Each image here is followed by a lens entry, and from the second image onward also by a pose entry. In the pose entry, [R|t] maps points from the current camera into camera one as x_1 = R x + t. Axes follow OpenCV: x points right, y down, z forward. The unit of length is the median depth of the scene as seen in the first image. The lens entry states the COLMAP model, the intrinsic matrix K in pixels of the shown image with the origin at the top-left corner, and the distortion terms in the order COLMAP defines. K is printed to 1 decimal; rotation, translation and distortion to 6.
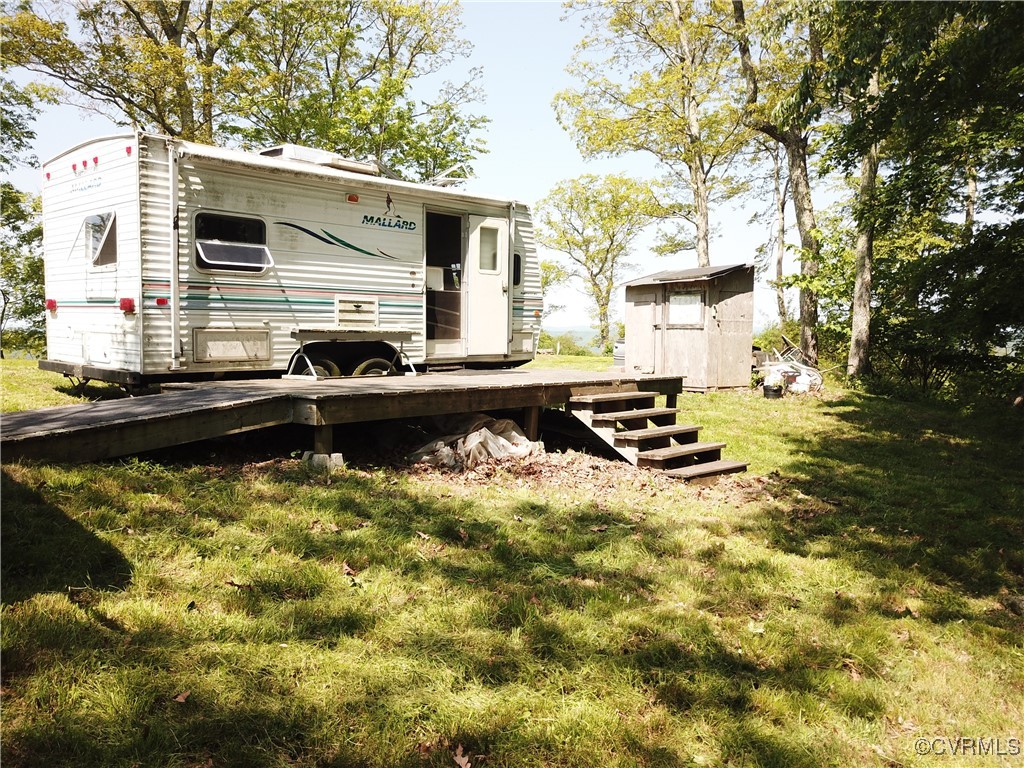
lens RADIAL K [[790.4, 0, 512.0], [0, 790.4, 384.0], [0, 0, 1]] dist [0.009330, 0.008555]
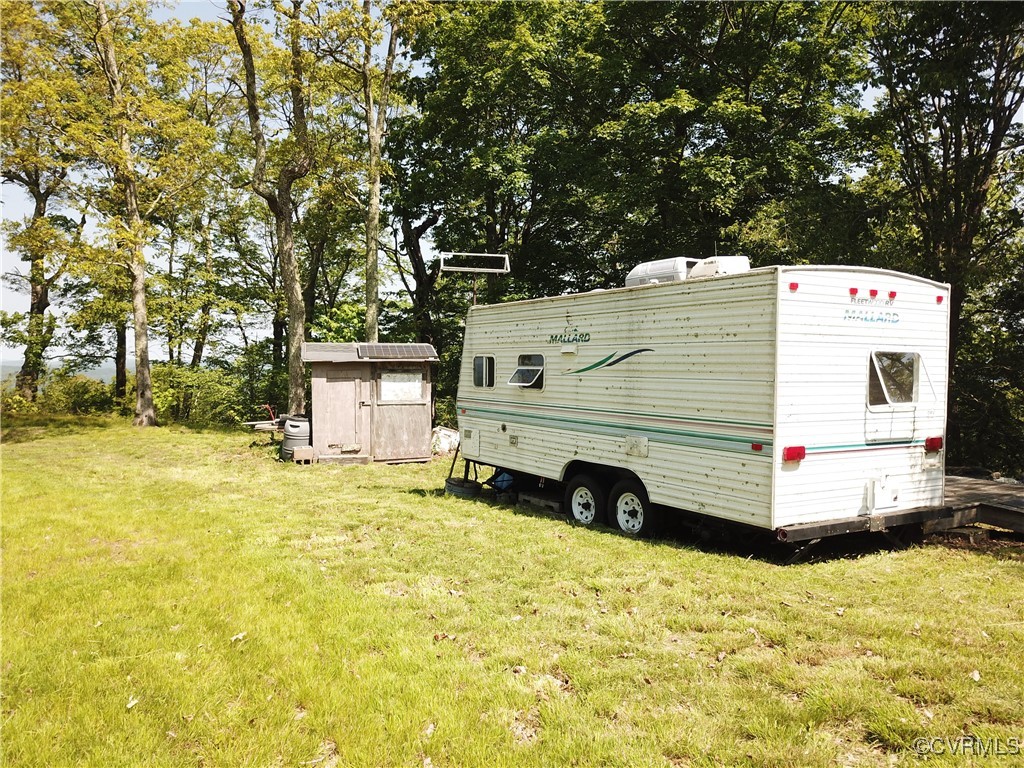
lens RADIAL K [[764.5, 0, 512.0], [0, 764.5, 384.0], [0, 0, 1]] dist [0.005526, 0.000607]
pose [[0.283075, -0.040472, 0.958243, -0.268726], [0.071767, 0.997202, 0.020916, -0.039924], [-0.956409, 0.062850, 0.285188, 0.207111]]
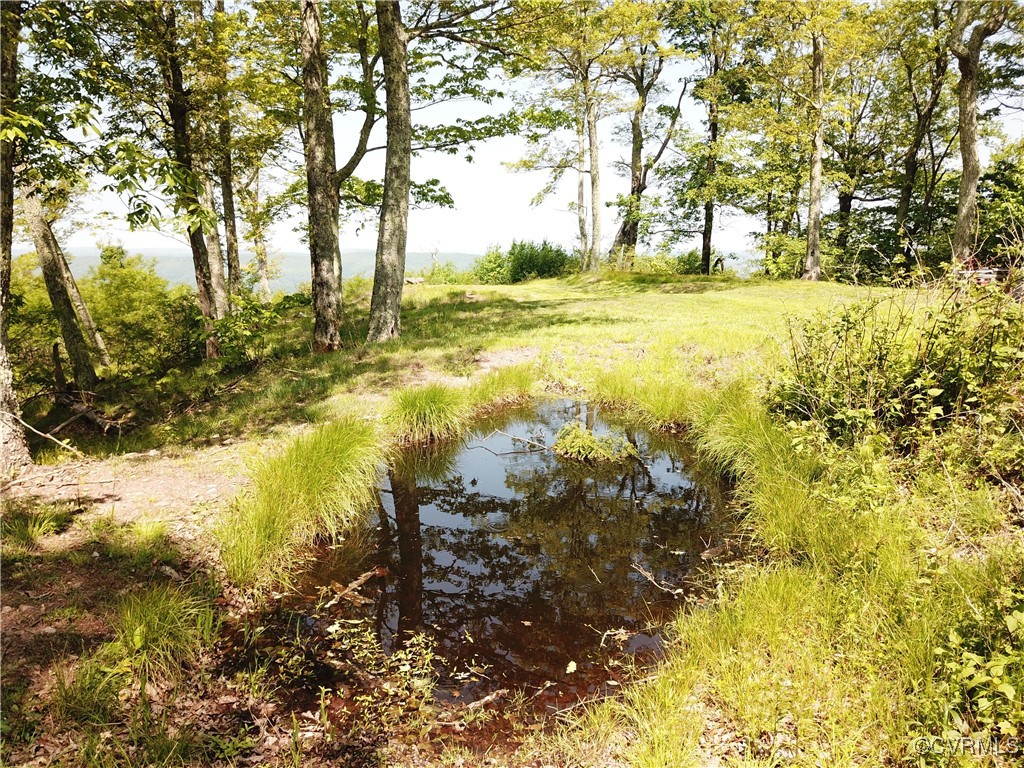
lens RADIAL K [[790.4, 0, 512.0], [0, 790.4, 384.0], [0, 0, 1]] dist [0.009330, 0.008555]
pose [[0.737466, -0.120576, 0.664534, -0.444235], [0.055708, 0.991442, 0.118068, -0.024327], [-0.673083, -0.050051, 0.737871, 0.295255]]
